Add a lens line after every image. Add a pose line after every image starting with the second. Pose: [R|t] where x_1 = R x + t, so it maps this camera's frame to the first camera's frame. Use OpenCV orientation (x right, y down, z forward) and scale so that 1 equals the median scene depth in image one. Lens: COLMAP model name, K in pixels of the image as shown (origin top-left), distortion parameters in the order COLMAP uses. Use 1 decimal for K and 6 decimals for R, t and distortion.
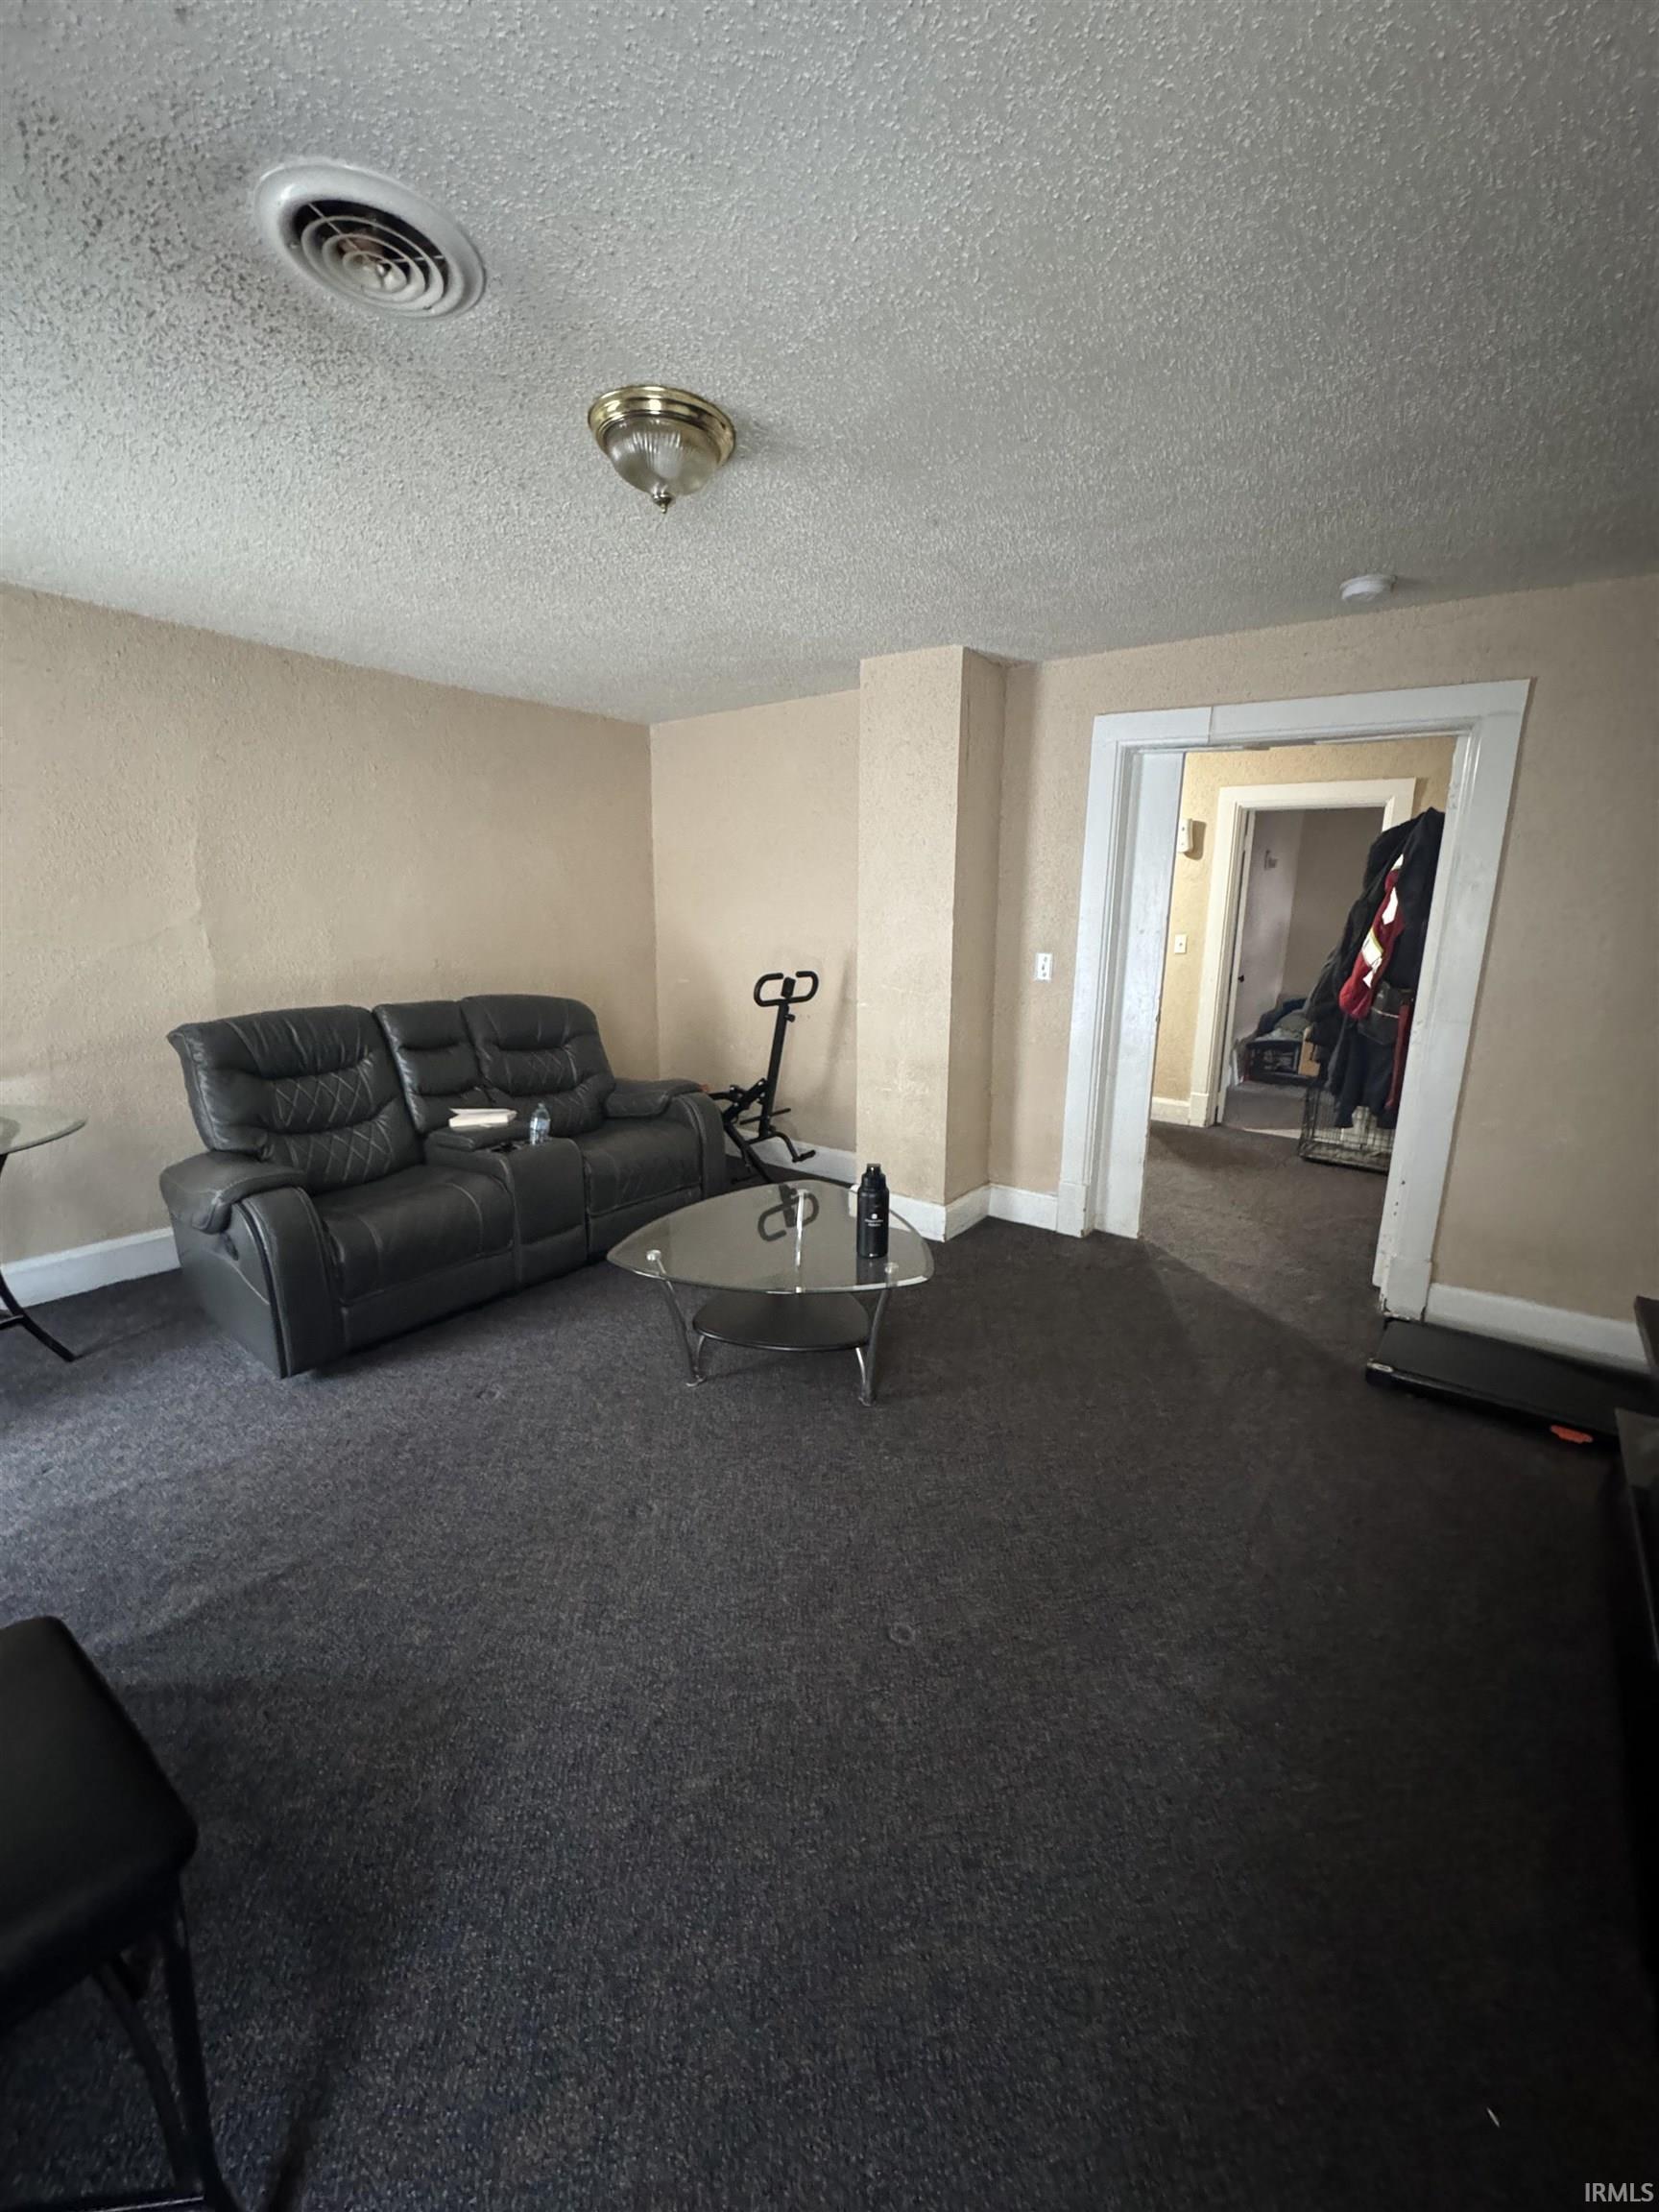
lens RADIAL K [[880.1, 0, 824.4], [0, 880.1, 1099.5], [0, 0, 1]] dist [0.000172, 0.000378]
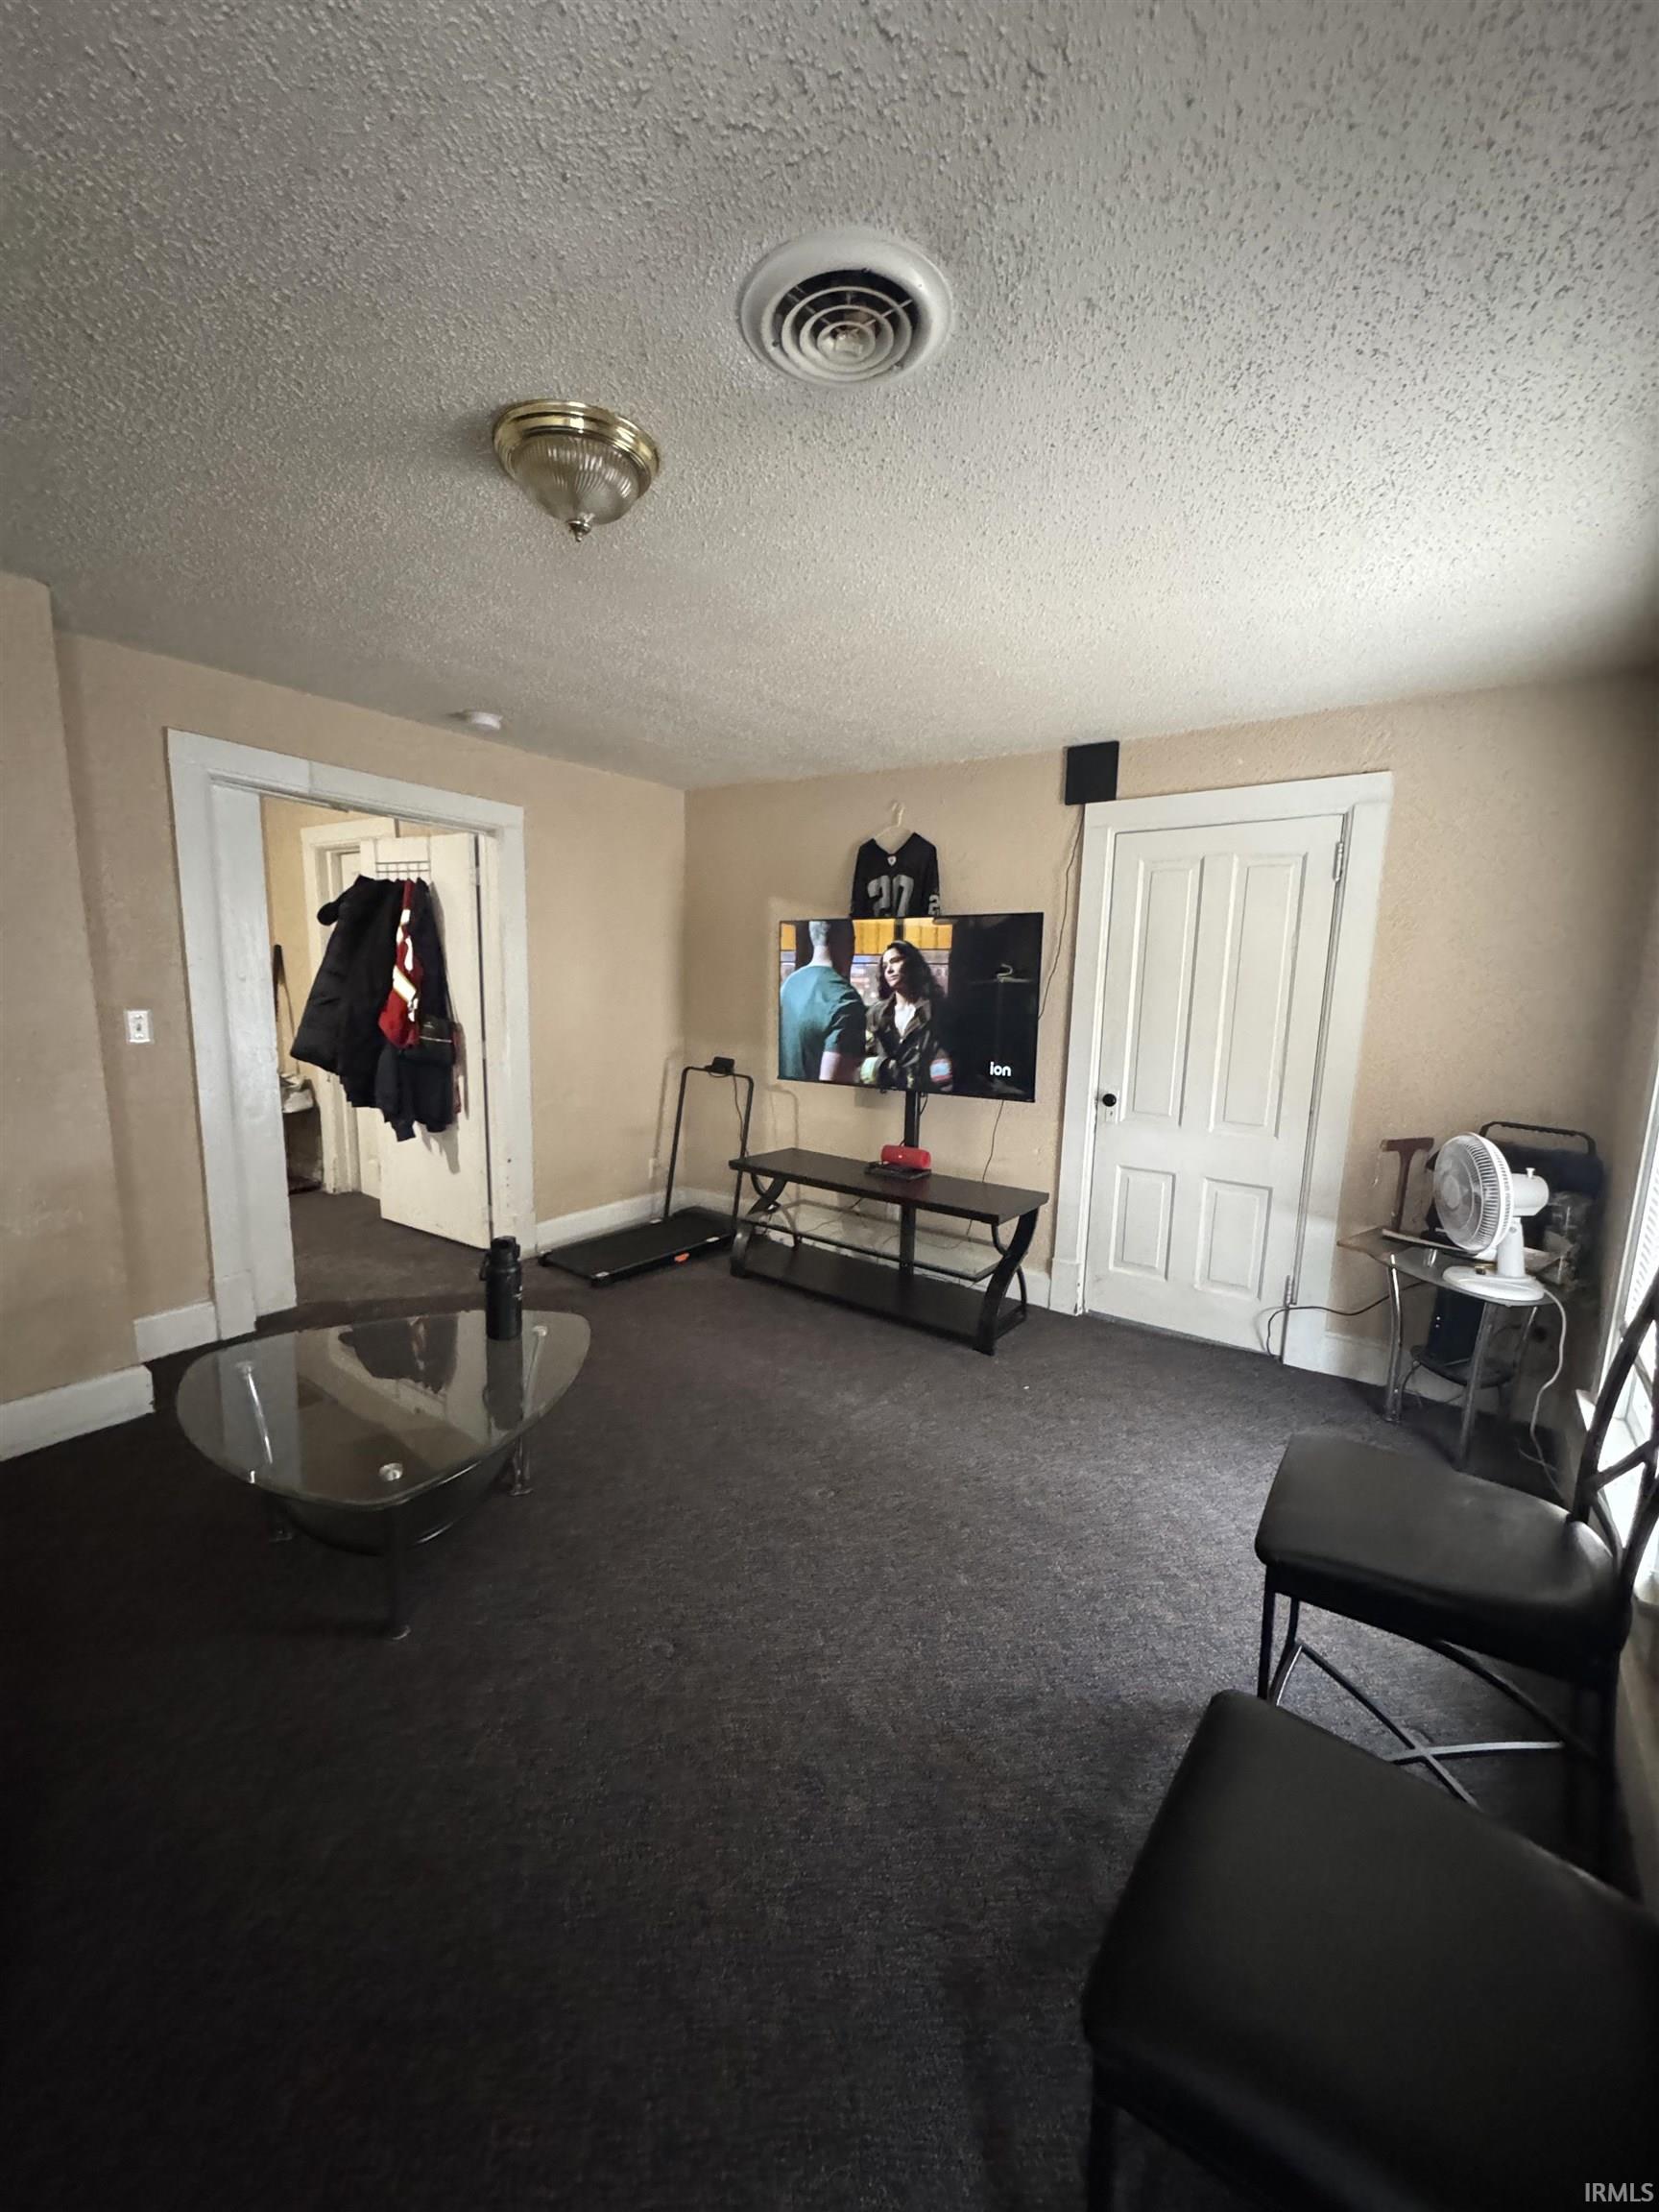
lens RADIAL K [[880.1, 0, 824.4], [0, 880.1, 1099.5], [0, 0, 1]] dist [0.000172, 0.000378]
pose [[-0.001386, -0.152682, 0.988274, -0.599640], [0.192338, 0.969782, 0.150095, -0.097632], [-0.981328, 0.190291, 0.028022, 0.430084]]
